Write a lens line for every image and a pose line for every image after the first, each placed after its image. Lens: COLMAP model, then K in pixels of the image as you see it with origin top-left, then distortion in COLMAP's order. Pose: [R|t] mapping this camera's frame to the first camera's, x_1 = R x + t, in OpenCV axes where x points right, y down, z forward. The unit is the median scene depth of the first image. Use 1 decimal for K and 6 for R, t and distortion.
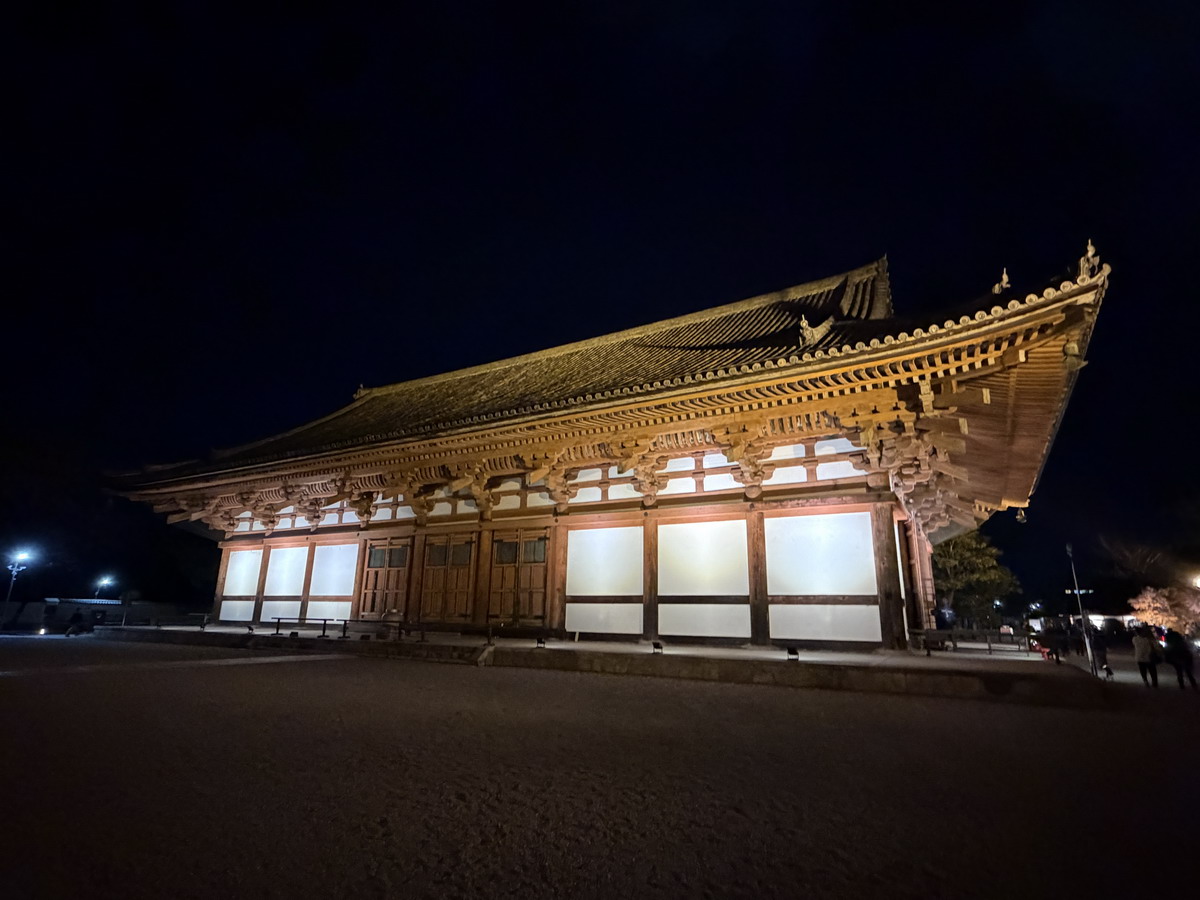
lens RADIAL K [[601.6, 0, 611.5], [0, 601.6, 454.4], [0, 0, 1]] dist [-0.003846, -0.000873]
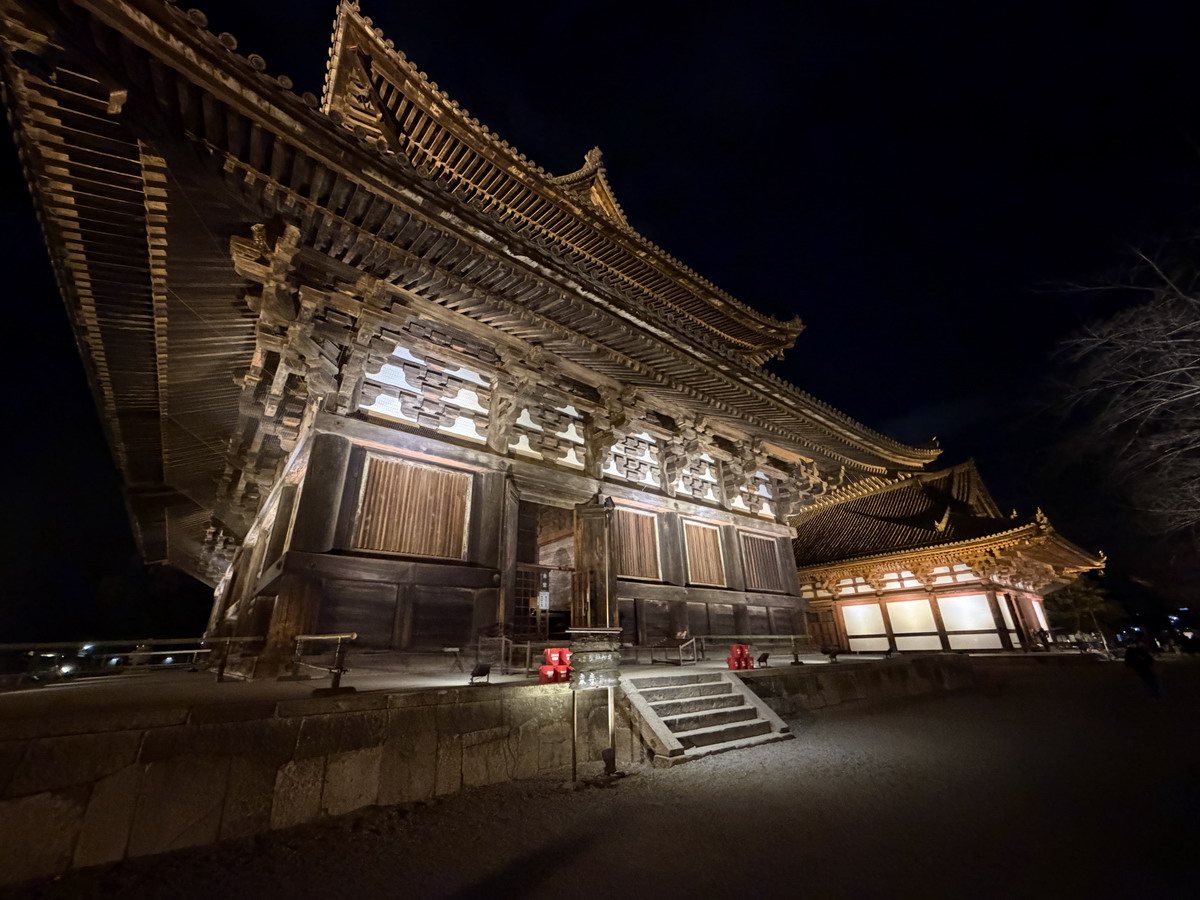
lens RADIAL K [[474.8, 0, 600.0], [0, 474.8, 450.0], [0, 0, 1]] dist [0.000300, -0.000049]
pose [[0.935341, -0.174720, -0.307589, -0.310180], [0.131130, 0.978815, -0.157245, -0.342306], [0.328546, 0.106744, 0.938436, -1.258511]]
